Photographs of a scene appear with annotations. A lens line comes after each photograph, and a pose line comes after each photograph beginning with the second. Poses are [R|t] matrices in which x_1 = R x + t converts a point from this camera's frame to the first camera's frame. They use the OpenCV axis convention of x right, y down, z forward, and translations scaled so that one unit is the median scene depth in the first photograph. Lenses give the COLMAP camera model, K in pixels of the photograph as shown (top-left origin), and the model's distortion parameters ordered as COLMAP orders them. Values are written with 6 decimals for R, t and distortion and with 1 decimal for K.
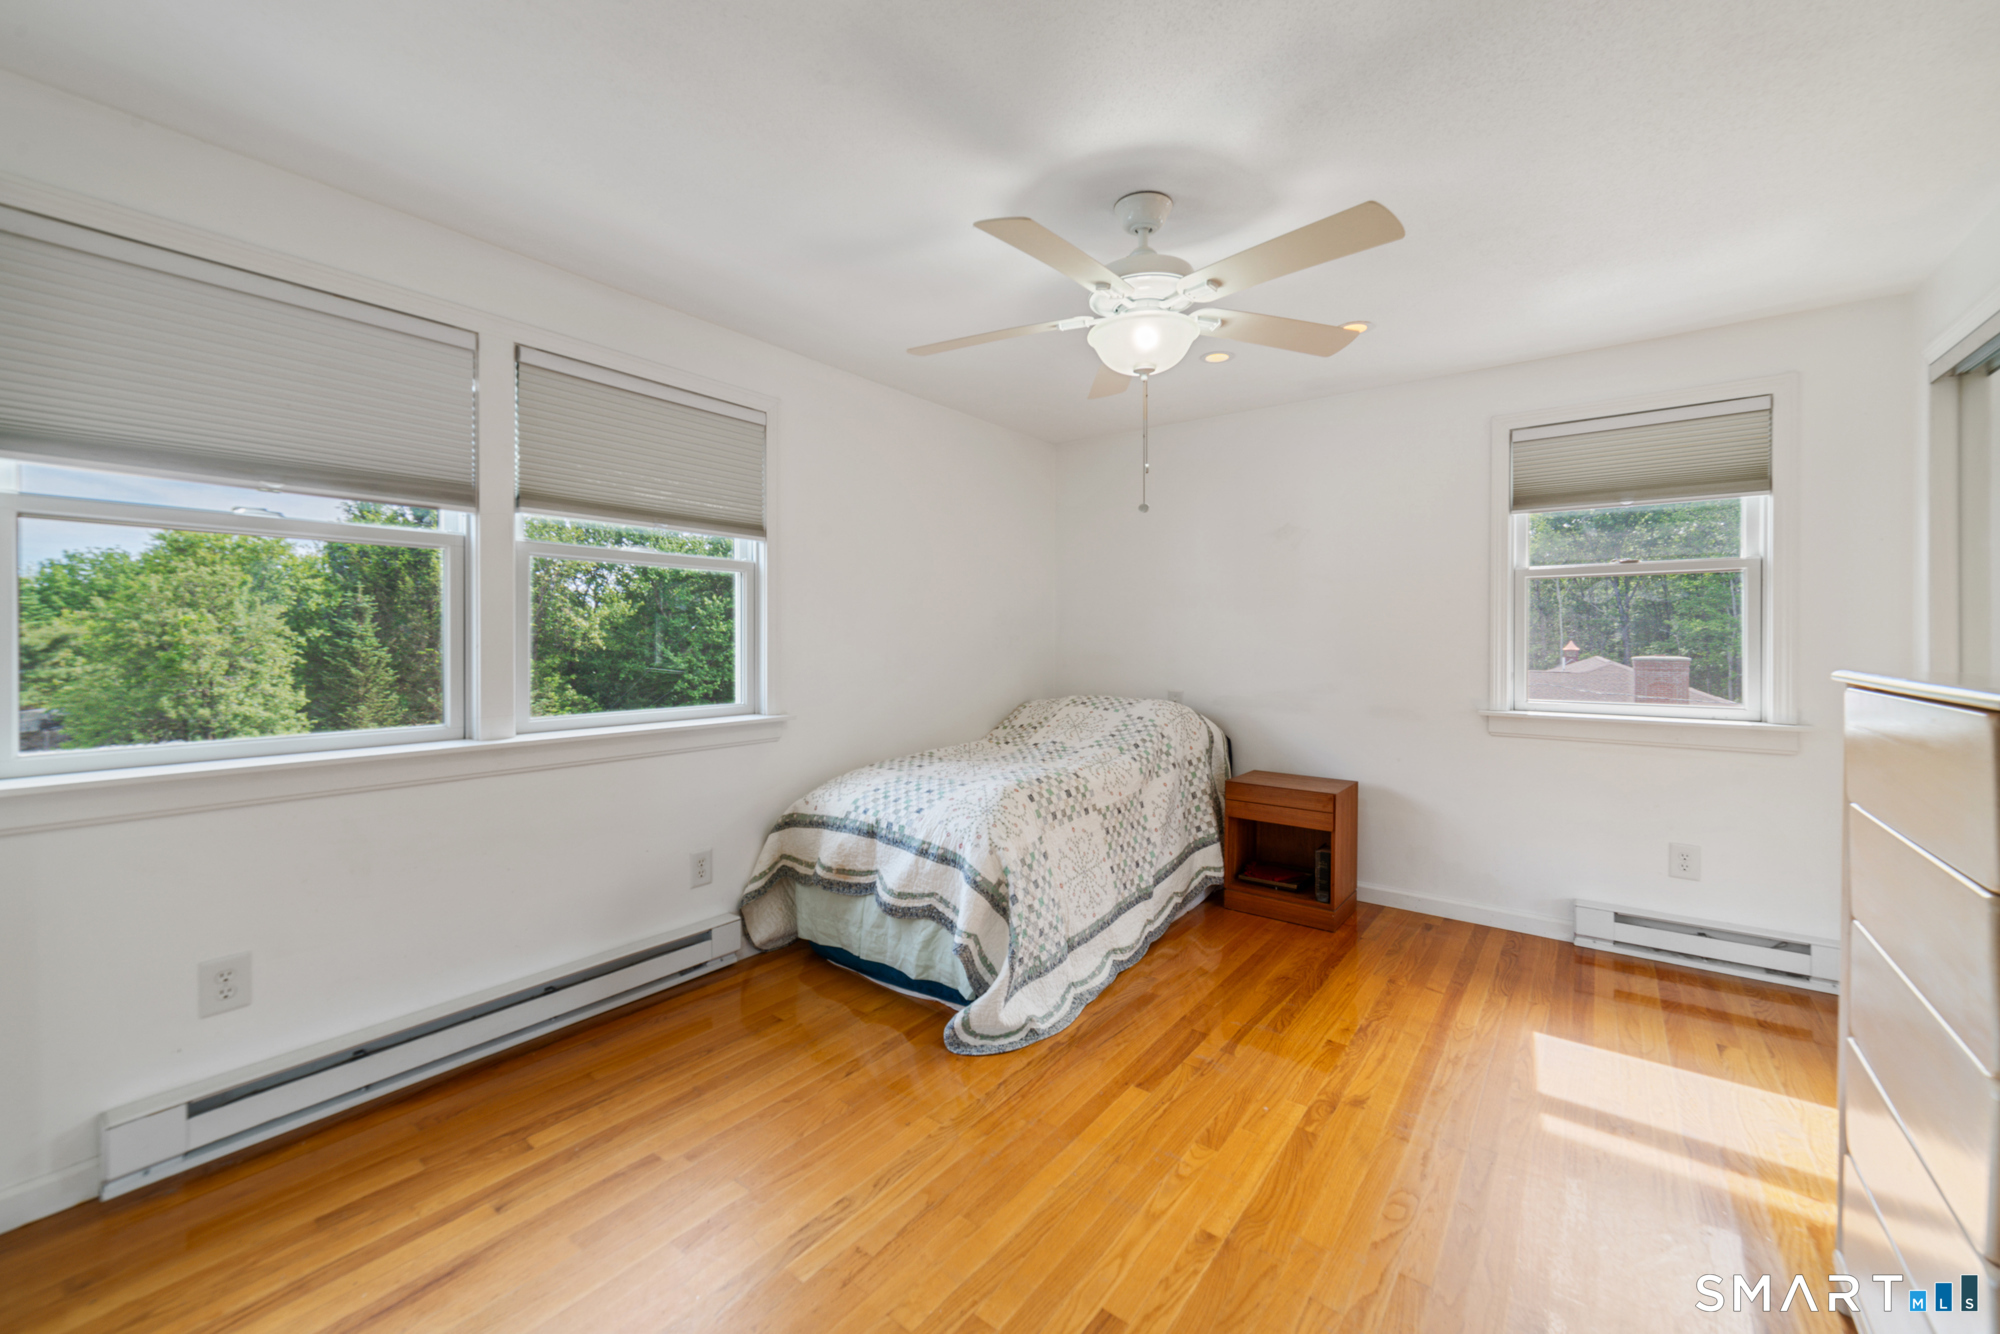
lens RADIAL K [[782.1, 0, 999.9], [0, 782.1, 640.9], [0, 0, 1]] dist [-0.002812, -0.000218]
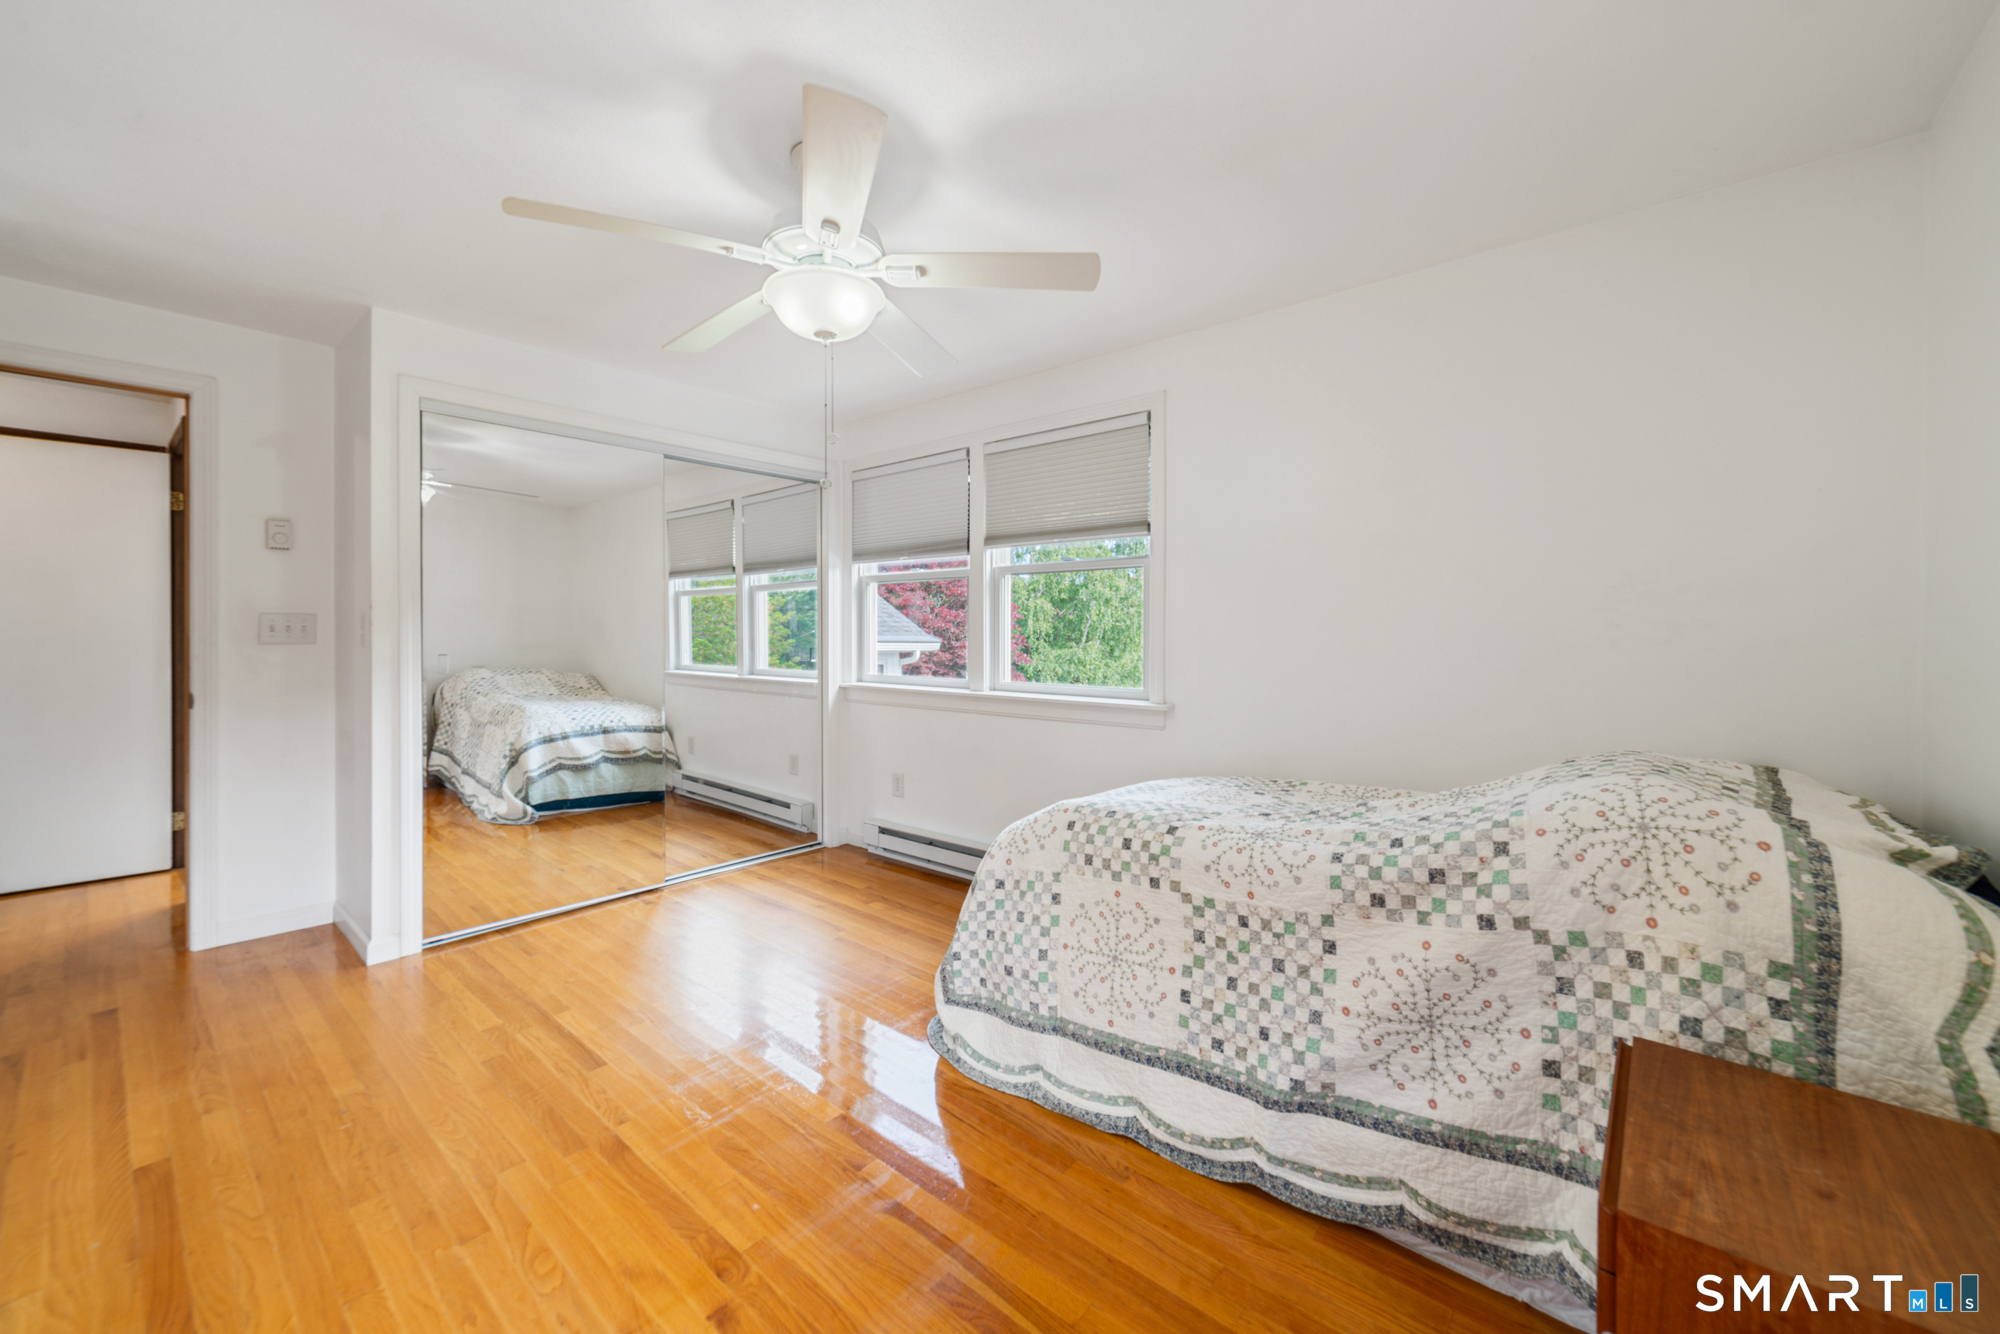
lens RADIAL K [[782.1, 0, 999.9], [0, 782.1, 640.9], [0, 0, 1]] dist [-0.002812, -0.000218]
pose [[-0.054272, 0.010273, -0.998473, 0.833709], [-0.002768, 0.999942, 0.010439, 0.003457], [0.998522, 0.003330, -0.054241, 0.957970]]
